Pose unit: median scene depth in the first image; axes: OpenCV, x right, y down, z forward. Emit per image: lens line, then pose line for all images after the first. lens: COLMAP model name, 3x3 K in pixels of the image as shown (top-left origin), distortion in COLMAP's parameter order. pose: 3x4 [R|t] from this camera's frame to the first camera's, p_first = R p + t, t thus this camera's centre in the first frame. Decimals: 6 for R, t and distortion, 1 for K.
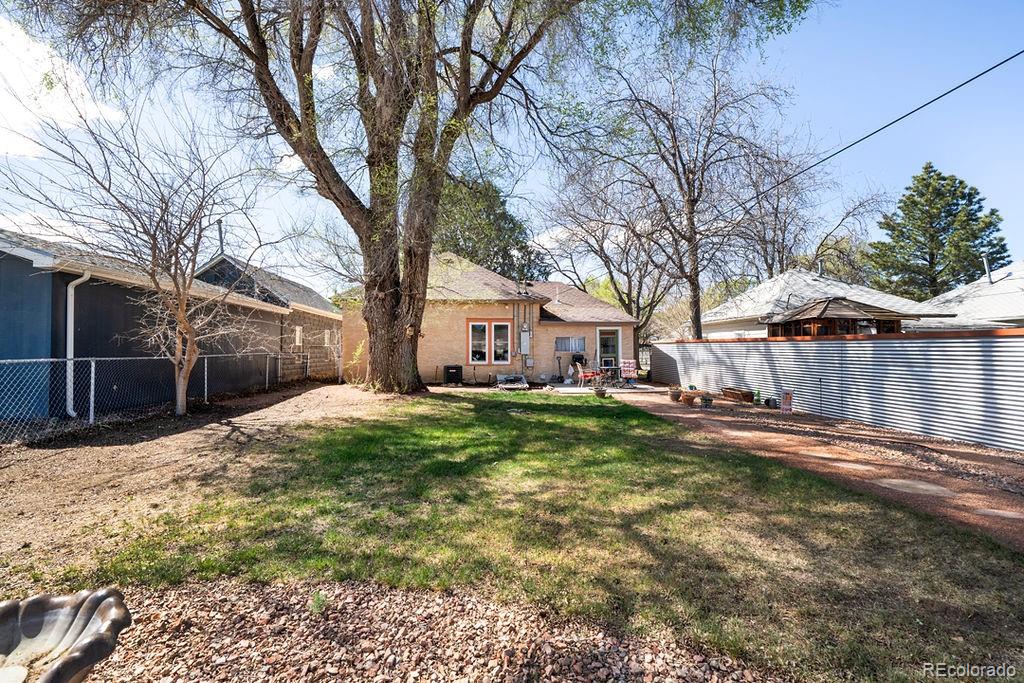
lens RADIAL K [[442.7, 0, 514.4], [0, 442.7, 345.4], [0, 0, 1]] dist [0.003750, 0.000024]
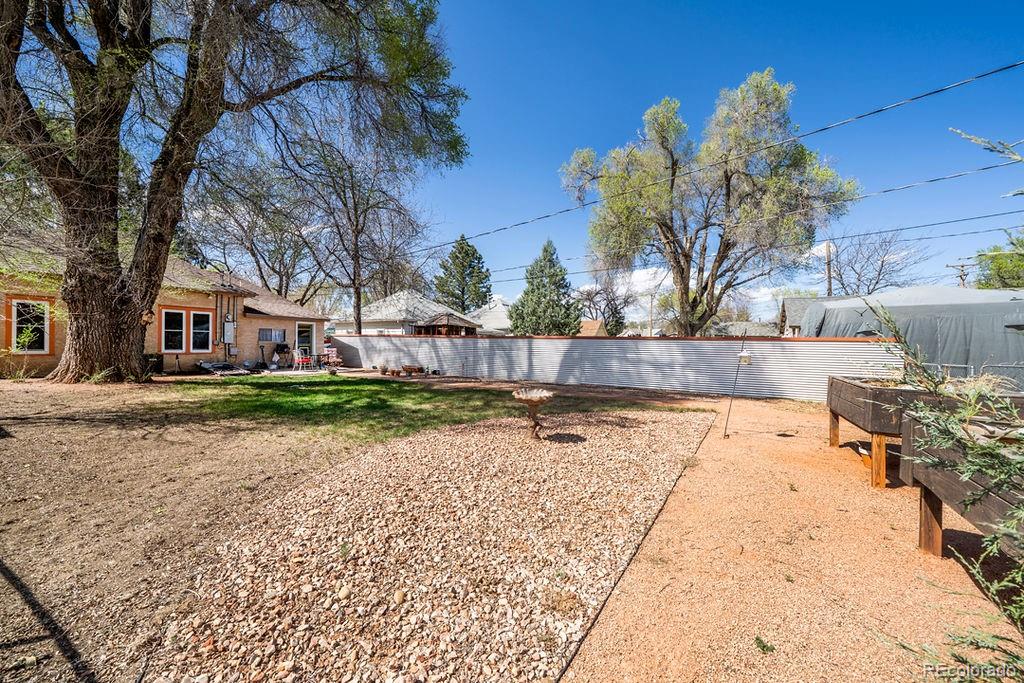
lens RADIAL K [[396.1, 0, 512.3], [0, 396.1, 343.7], [0, 0, 1]] dist [0.000294, -0.000024]
pose [[0.590722, 0.012068, 0.806785, -0.344021], [-0.023794, 0.999714, 0.002467, 0.002709], [-0.806524, -0.020654, 0.590840, -0.120594]]
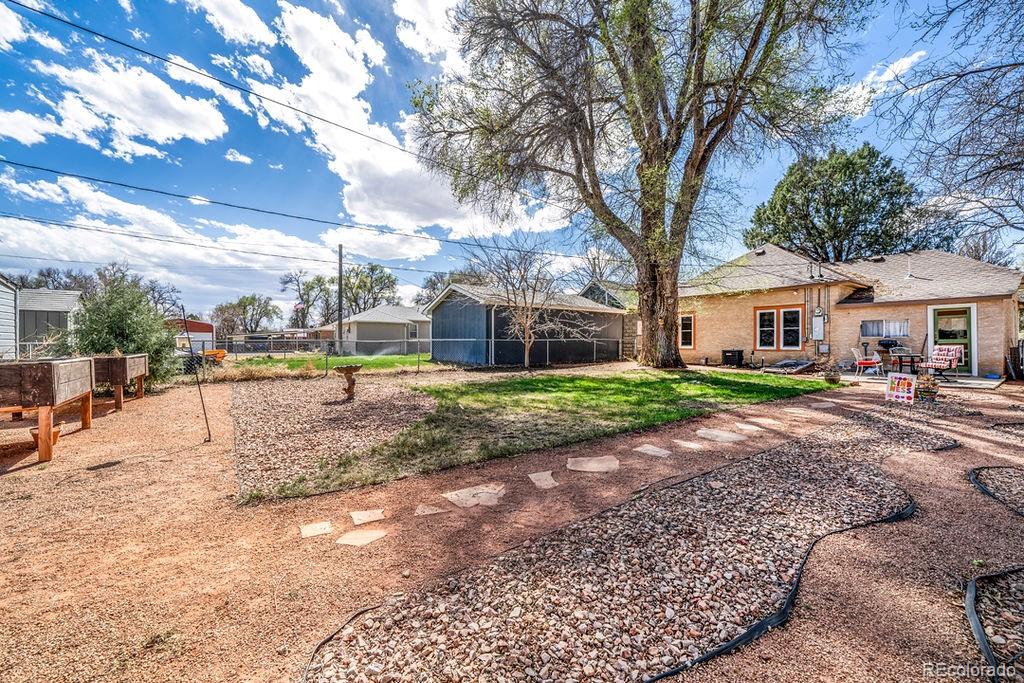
lens RADIAL K [[396.1, 0, 512.1], [0, 396.1, 342.1], [0, 0, 1]] dist [0.000294, -0.000024]
pose [[0.511466, 0.001470, -0.859302, 0.423994], [0.008362, 0.999943, 0.006687, 0.013441], [0.859263, -0.010606, 0.511424, -0.013703]]
